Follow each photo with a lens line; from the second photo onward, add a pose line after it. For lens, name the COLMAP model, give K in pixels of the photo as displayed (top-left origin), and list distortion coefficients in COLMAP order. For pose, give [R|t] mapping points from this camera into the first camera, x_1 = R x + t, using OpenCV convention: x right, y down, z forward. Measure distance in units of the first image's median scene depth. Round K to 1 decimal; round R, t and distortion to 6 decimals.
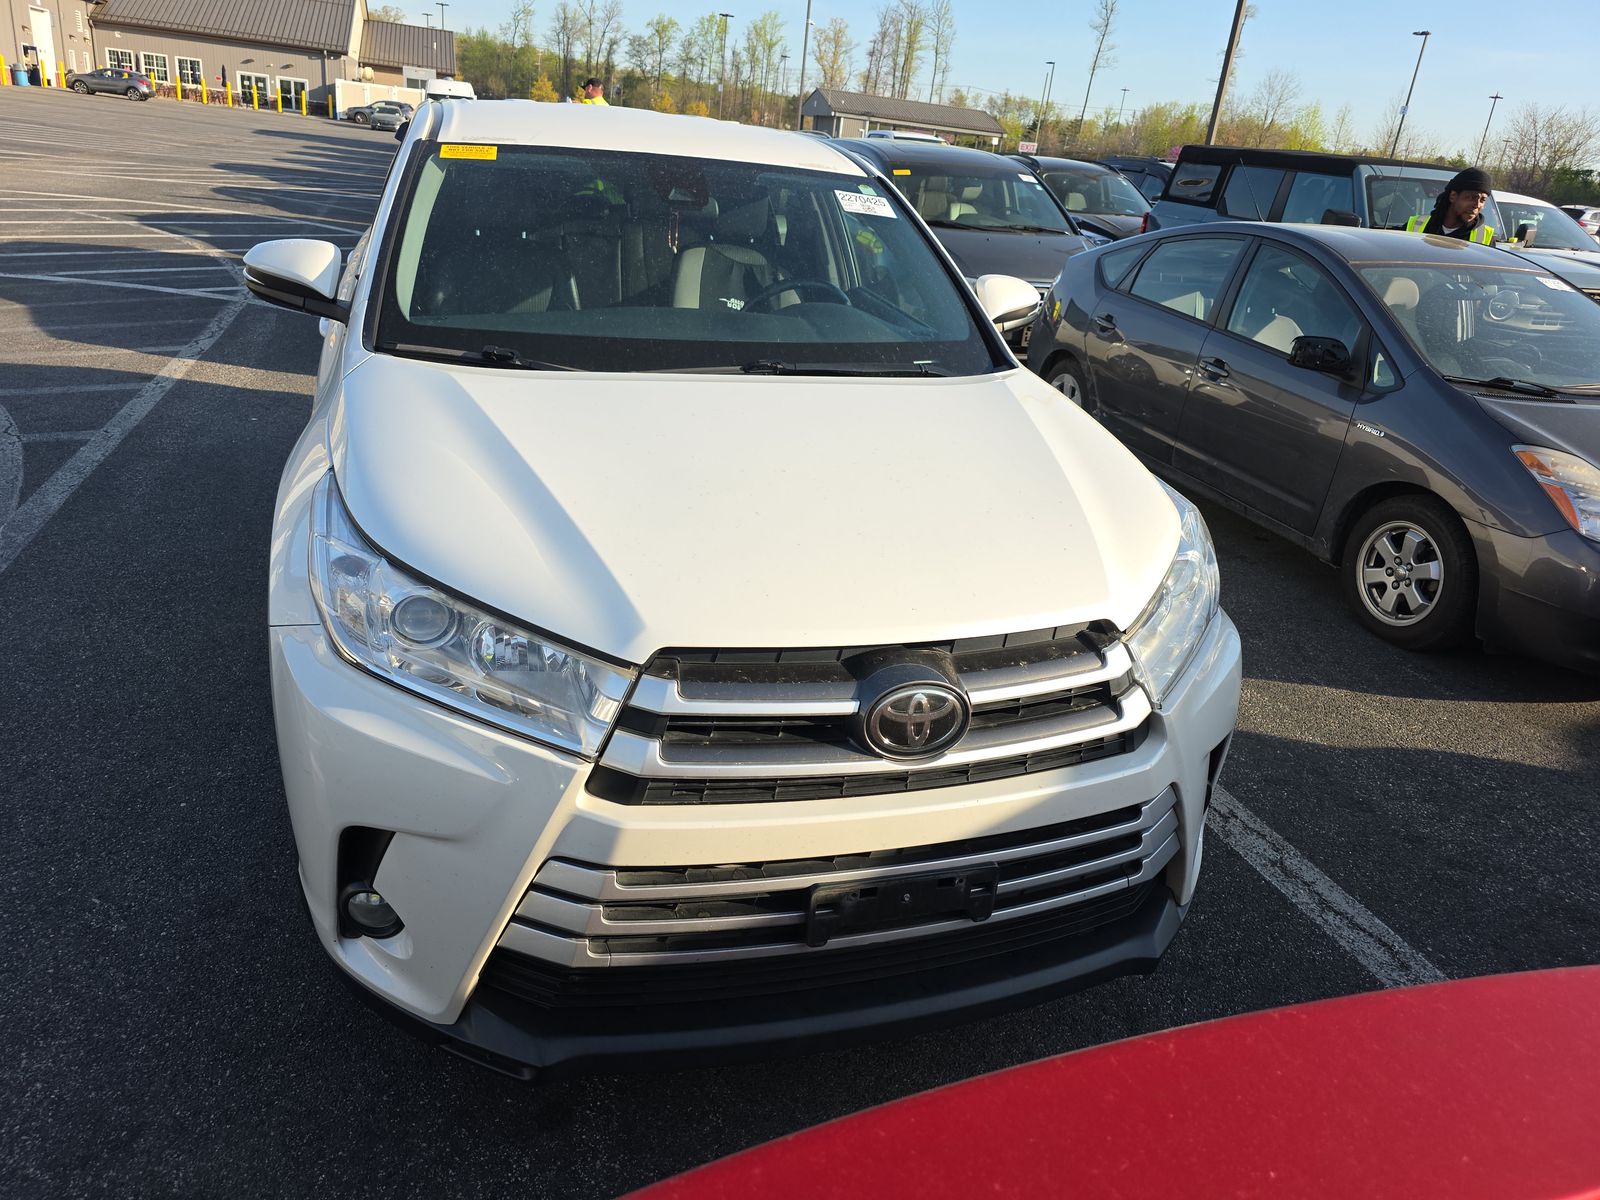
lens RADIAL K [[1074.0, 0, 798.3], [0, 1074.0, 560.3], [0, 0, 1]] dist [0.045123, -0.040133]
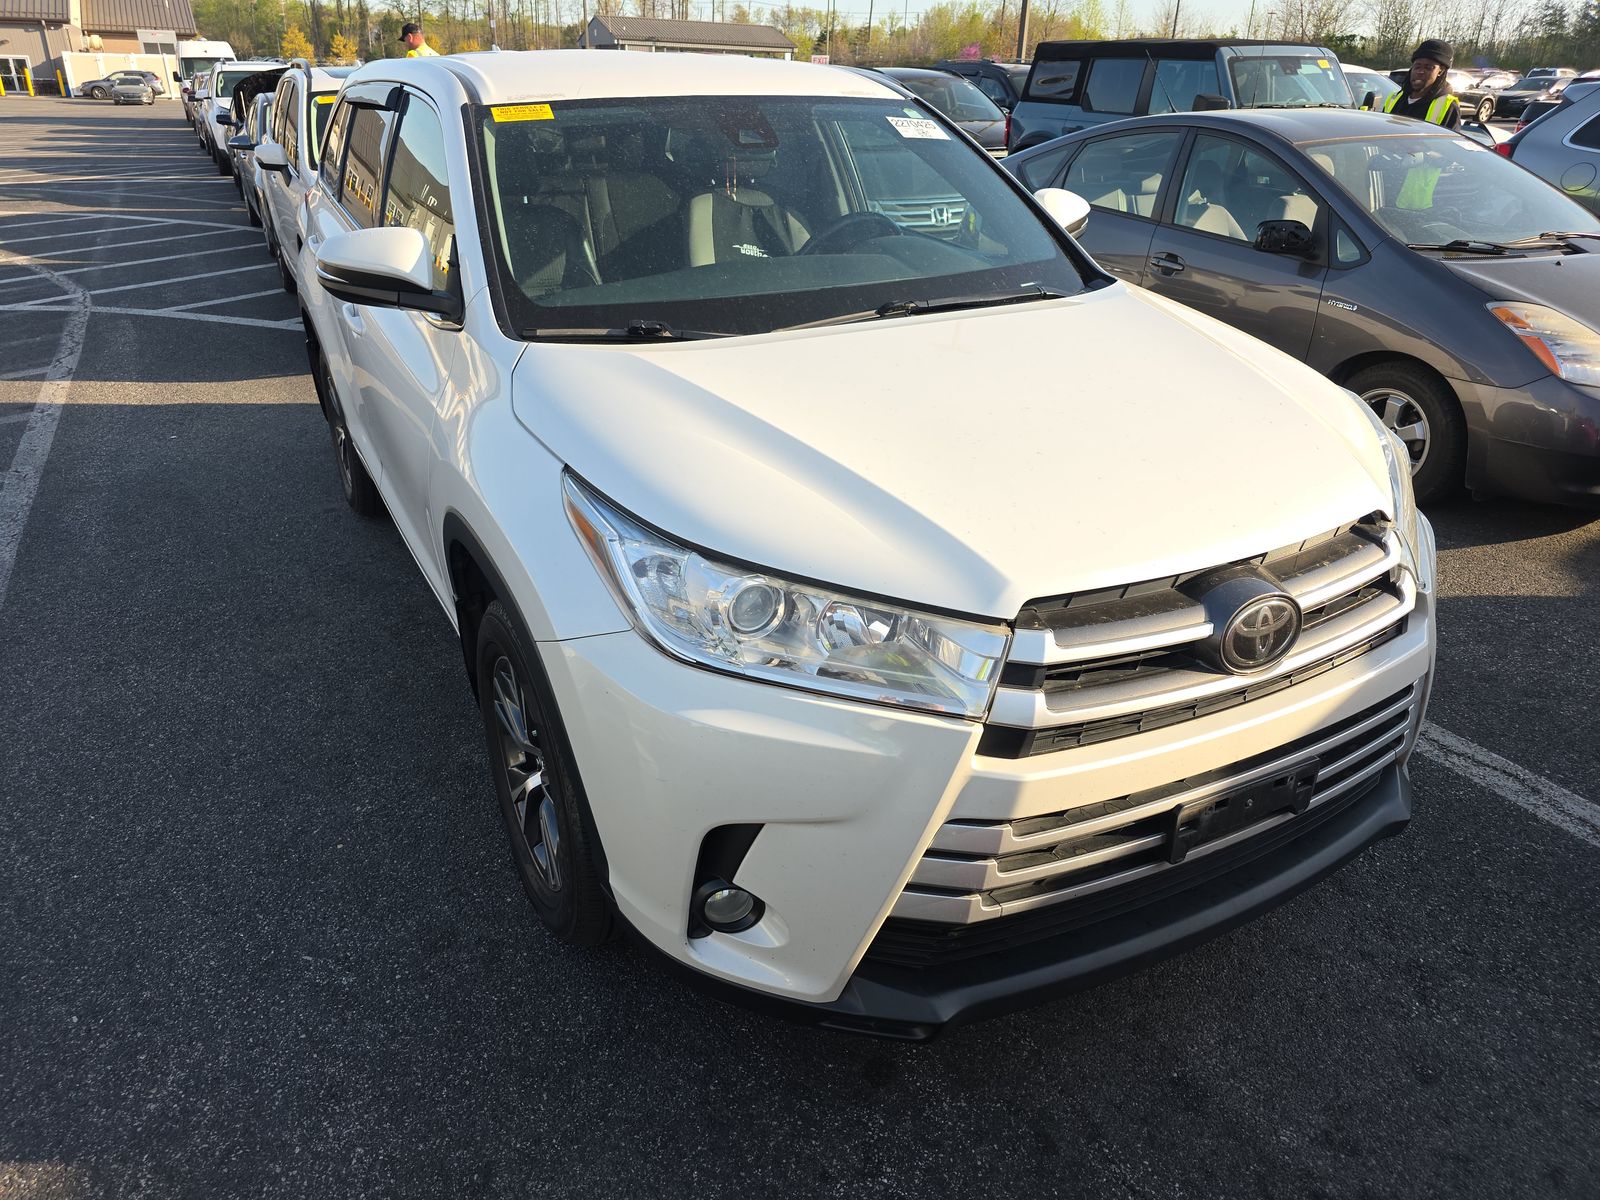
lens RADIAL K [[1074.0, 0, 791.6], [0, 1074.0, 588.2], [0, 0, 1]] dist [0.045123, -0.040133]
pose [[0.981565, -0.148464, 0.120371, -0.220653], [0.138433, 0.986468, 0.087847, -0.022416], [-0.131784, -0.069564, 0.988835, 0.021801]]
